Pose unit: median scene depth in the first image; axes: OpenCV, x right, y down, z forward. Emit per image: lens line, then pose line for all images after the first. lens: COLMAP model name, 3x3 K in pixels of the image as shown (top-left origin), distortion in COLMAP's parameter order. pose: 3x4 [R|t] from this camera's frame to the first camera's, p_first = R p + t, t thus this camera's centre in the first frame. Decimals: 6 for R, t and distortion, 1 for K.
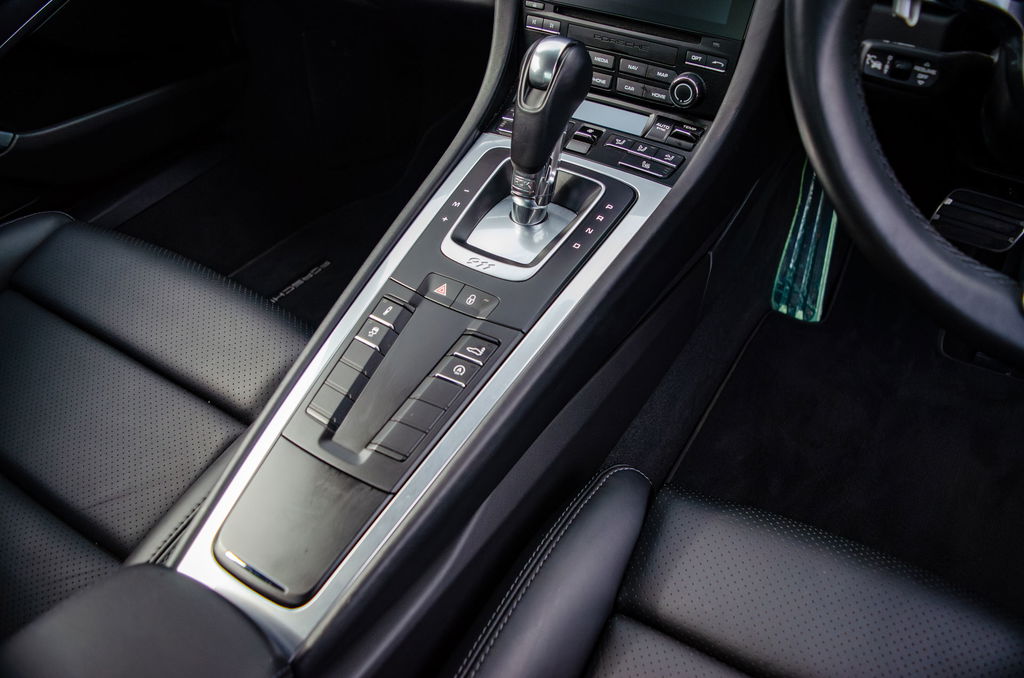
lens RADIAL K [[814.9, 0, 511.4], [0, 814.9, 339.5], [0, 0, 1]] dist [-0.086441, 0.000951]
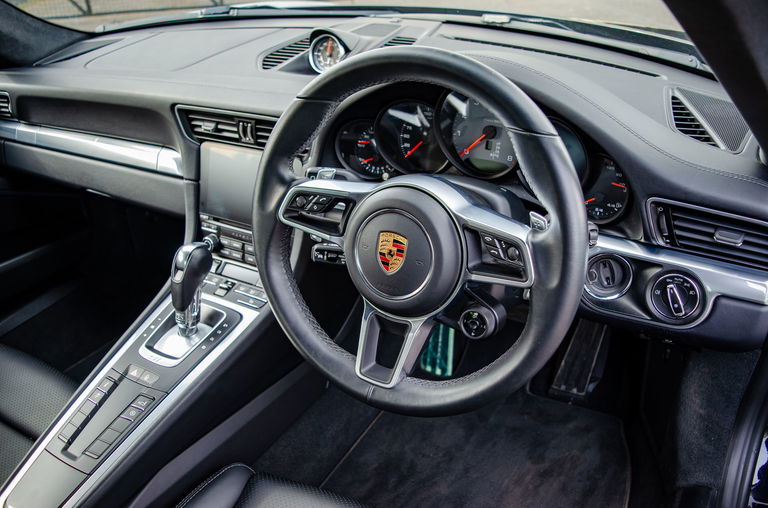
lens RADIAL K [[679.9, 0, 383.1], [0, 679.9, 254.1], [0, 0, 1]] dist [-0.083154, 0.000307]
pose [[0.998690, -0.050585, 0.007755, 0.493023], [0.051094, 0.976979, -0.207127, 0.023707], [0.002901, 0.207252, 0.978283, -0.614383]]
